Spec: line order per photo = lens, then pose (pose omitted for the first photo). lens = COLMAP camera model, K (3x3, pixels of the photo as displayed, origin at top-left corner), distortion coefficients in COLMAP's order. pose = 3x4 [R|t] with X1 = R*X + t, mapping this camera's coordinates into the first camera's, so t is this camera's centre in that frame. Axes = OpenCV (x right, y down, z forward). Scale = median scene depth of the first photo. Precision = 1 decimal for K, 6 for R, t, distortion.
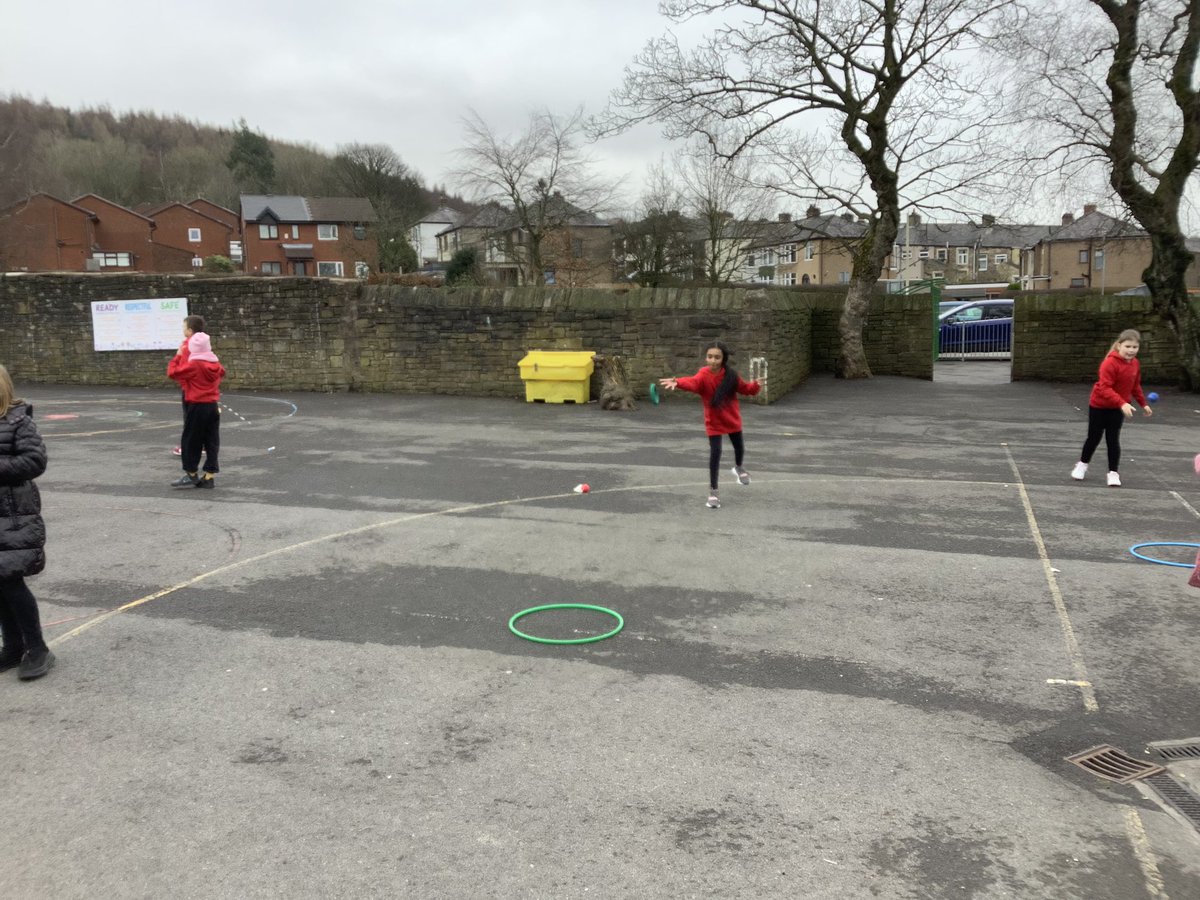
lens RADIAL K [[1078.8, 0, 598.7], [0, 1078.8, 458.9], [0, 0, 1]] dist [0.084474, -0.156223]
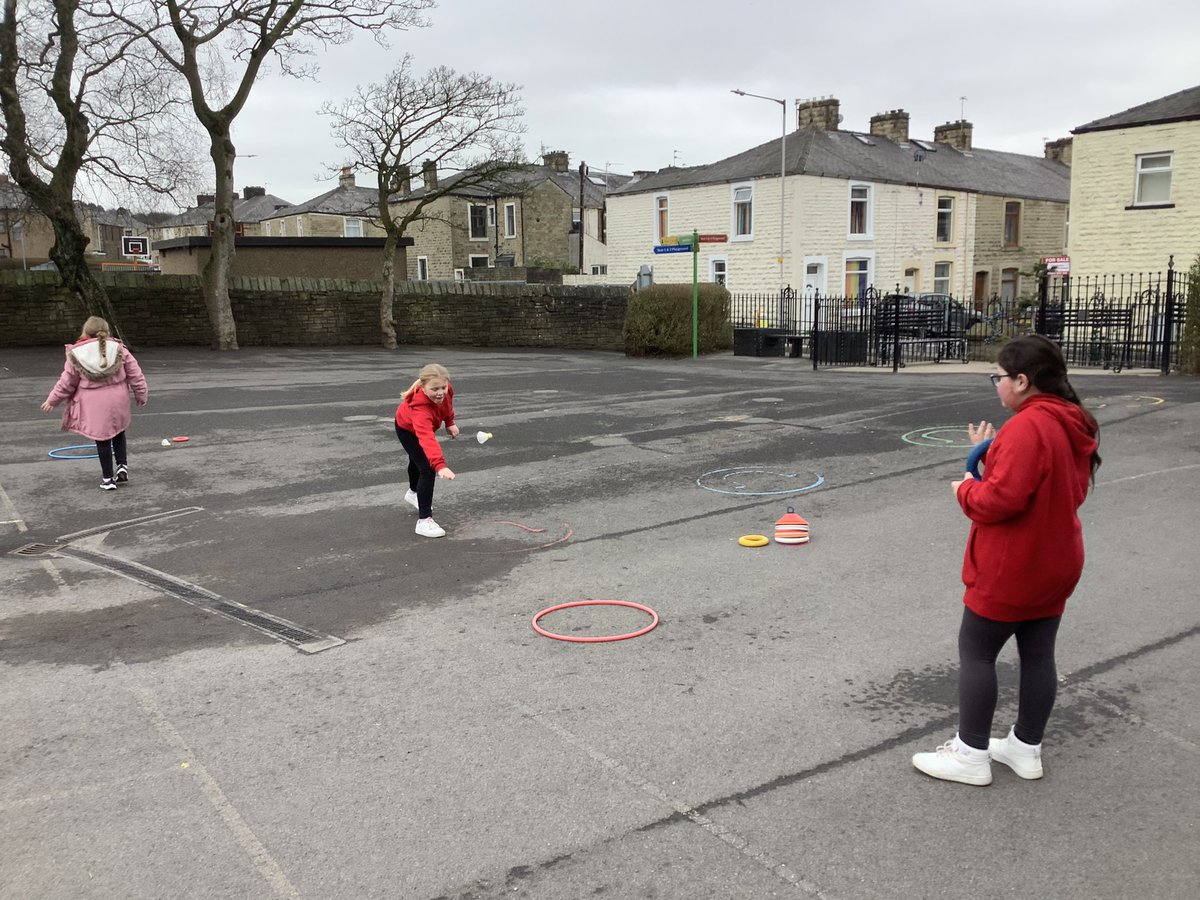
lens RADIAL K [[1078.8, 0, 598.7], [0, 1078.8, 458.9], [0, 0, 1]] dist [0.084474, -0.156223]
pose [[0.619237, -0.121945, 0.775677, -0.071138], [0.100634, 0.992045, 0.075623, 0.021016], [-0.778729, 0.031231, 0.626583, -0.183525]]
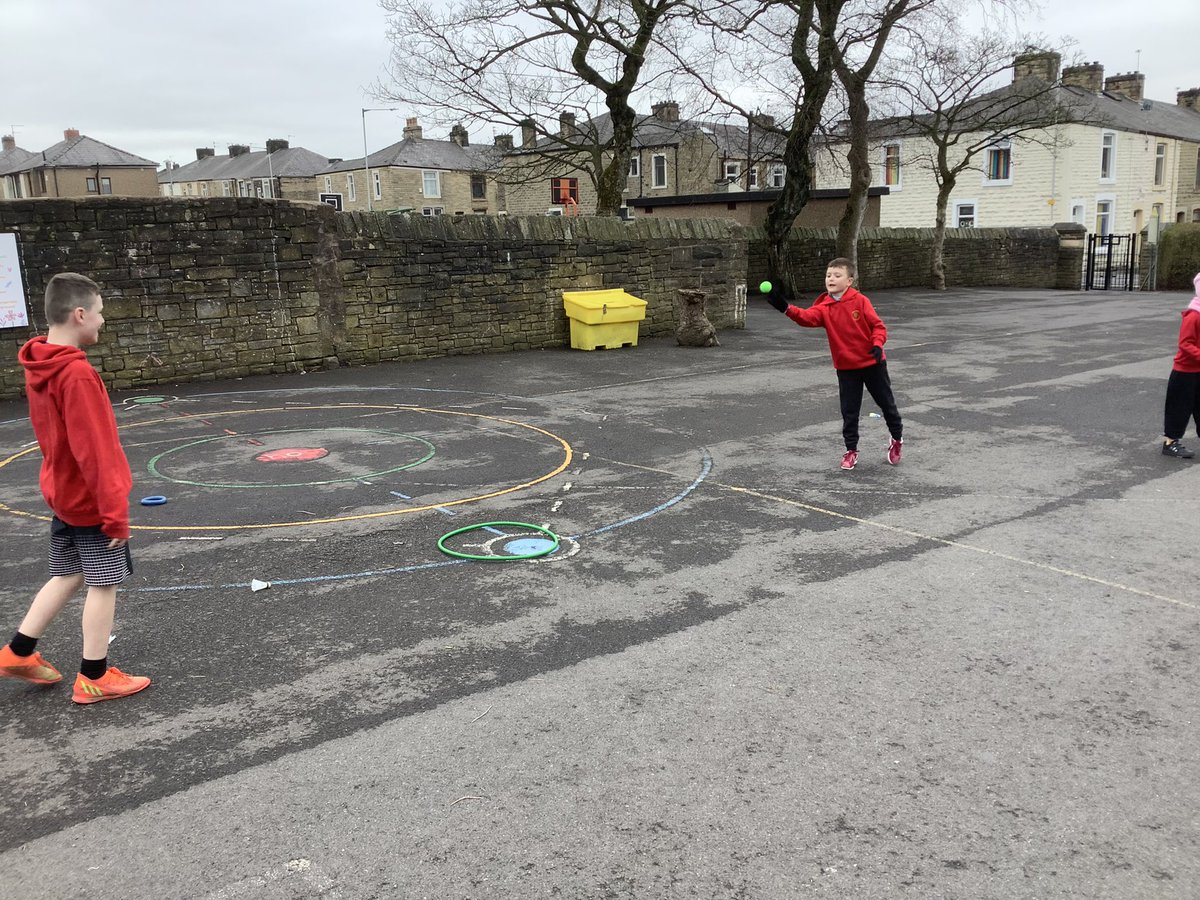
lens RADIAL K [[1078.8, 0, 598.7], [0, 1078.8, 458.9], [0, 0, 1]] dist [0.084474, -0.156223]
pose [[0.527006, -0.181486, 0.830257, -0.757802], [0.129391, 0.982678, 0.132673, -0.077836], [-0.839954, 0.037509, 0.541360, 0.508389]]
